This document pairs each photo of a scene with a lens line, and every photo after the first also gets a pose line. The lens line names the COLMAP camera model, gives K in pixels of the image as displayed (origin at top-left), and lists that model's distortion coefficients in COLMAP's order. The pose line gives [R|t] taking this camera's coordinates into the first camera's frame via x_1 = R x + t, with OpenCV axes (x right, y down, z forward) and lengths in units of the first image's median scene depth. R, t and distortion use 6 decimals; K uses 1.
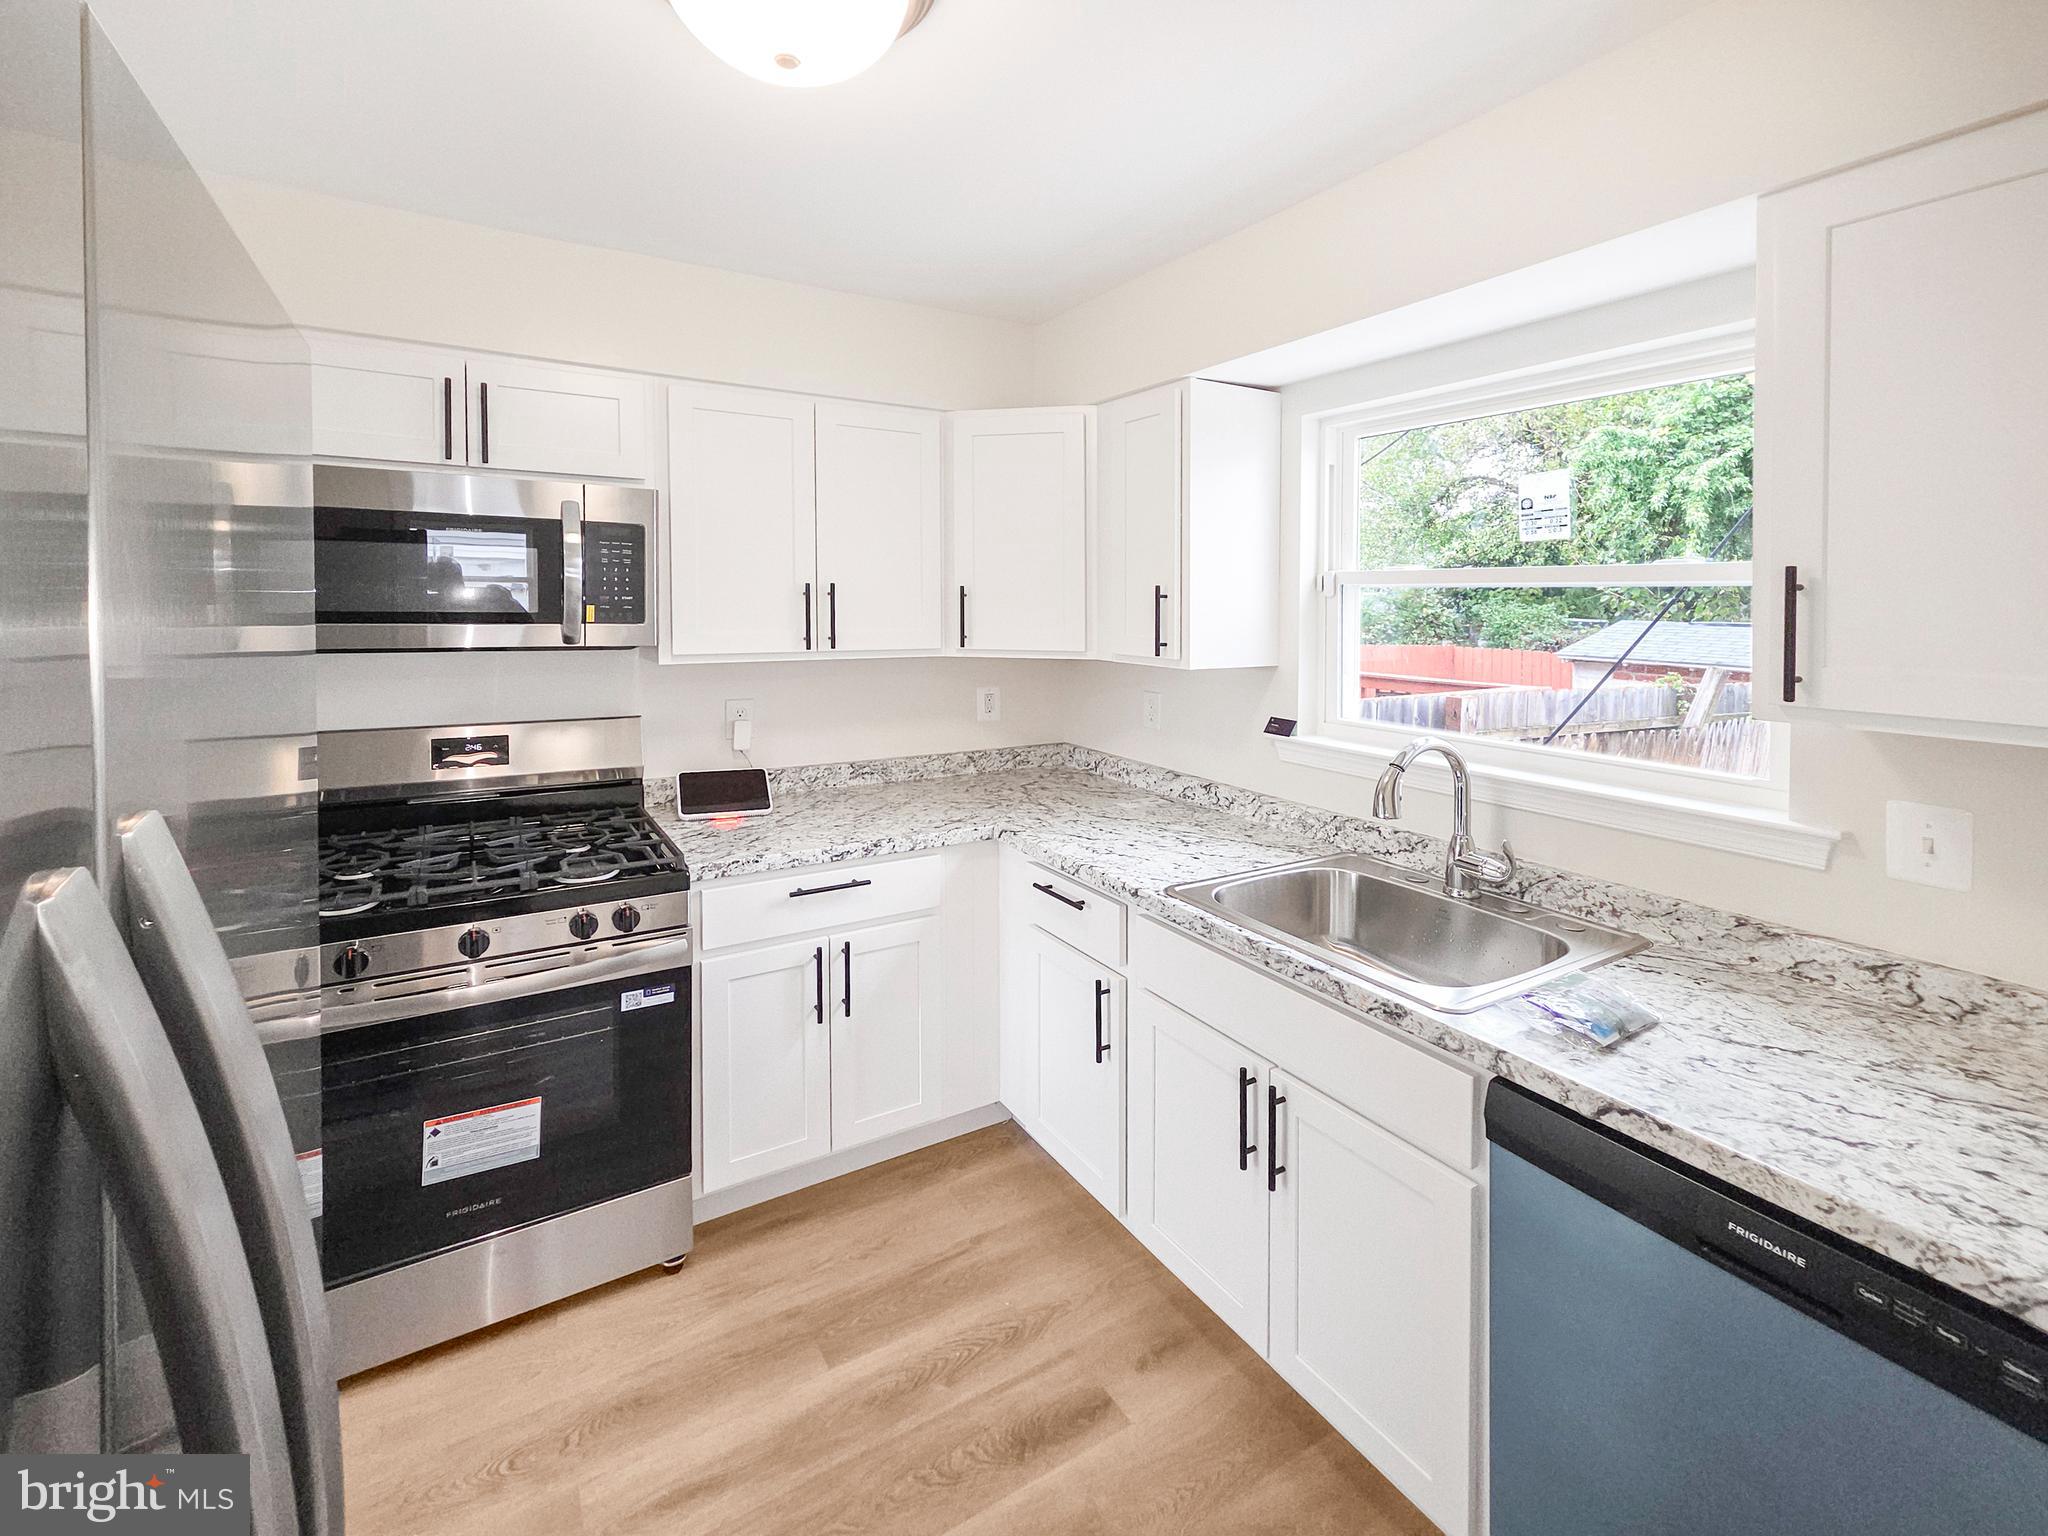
lens RADIAL K [[827.1, 0, 1023.9], [0, 827.1, 674.5], [0, 0, 1]] dist [0.006685, 0.000478]
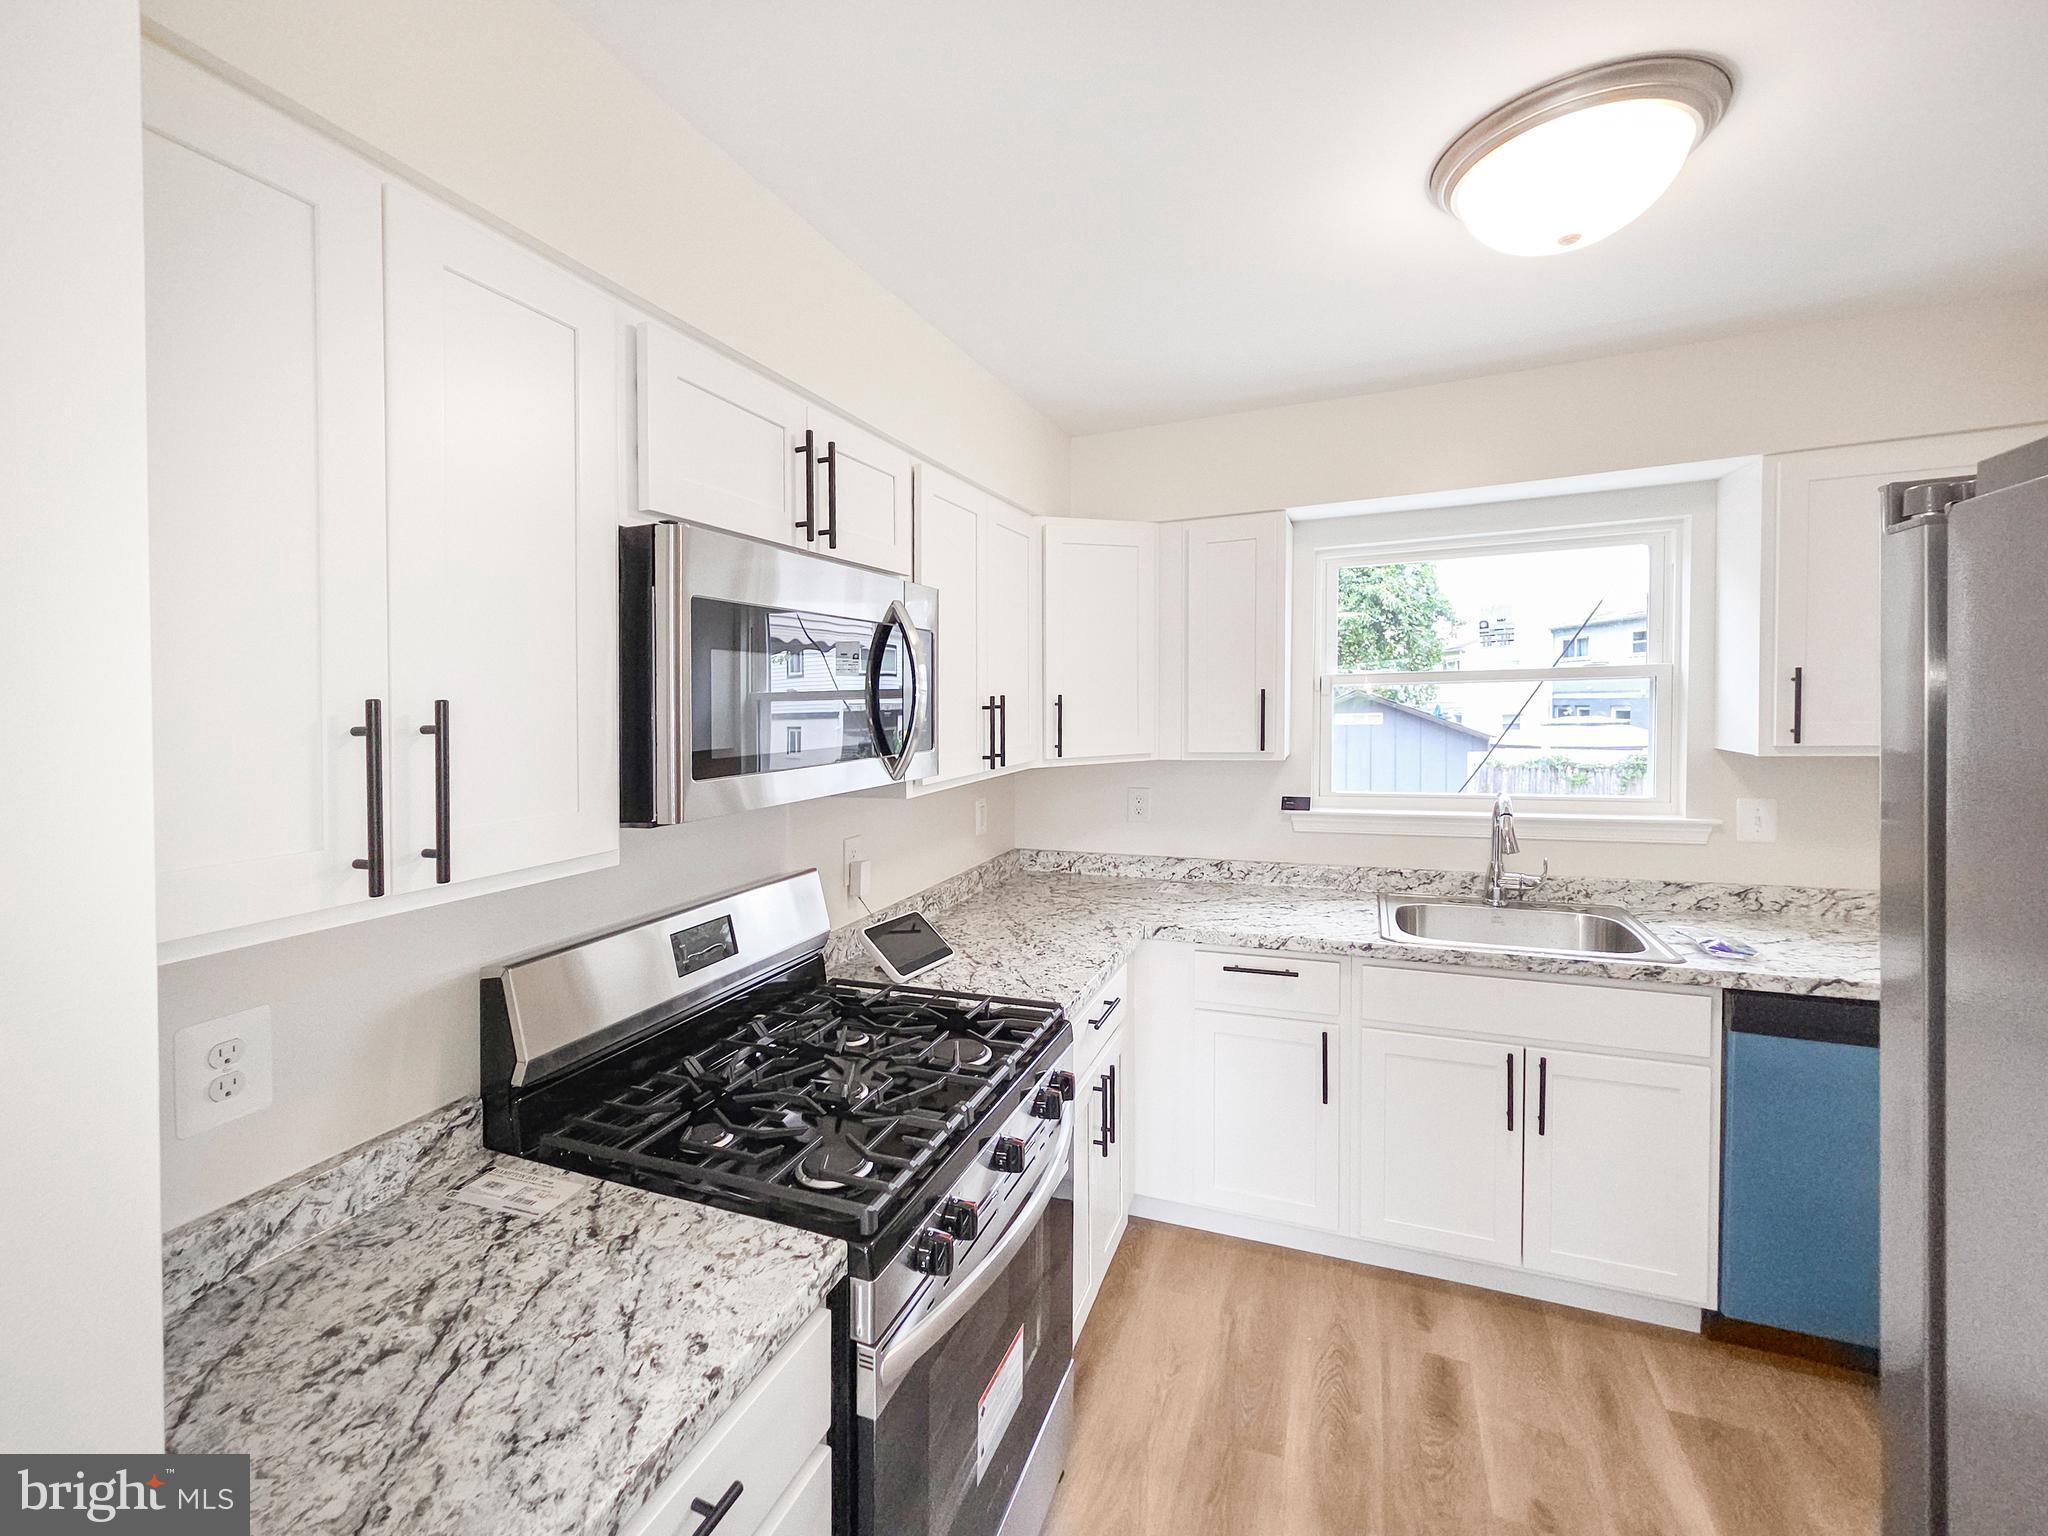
lens RADIAL K [[840.7, 0, 1021.7], [0, 840.7, 774.4], [0, 0, 1]] dist [0.003230, -0.000254]
pose [[0.826258, -0.079864, 0.557601, -1.045790], [0.083227, 0.996342, 0.019378, -0.054914], [-0.557109, 0.030396, 0.829883, 0.298759]]
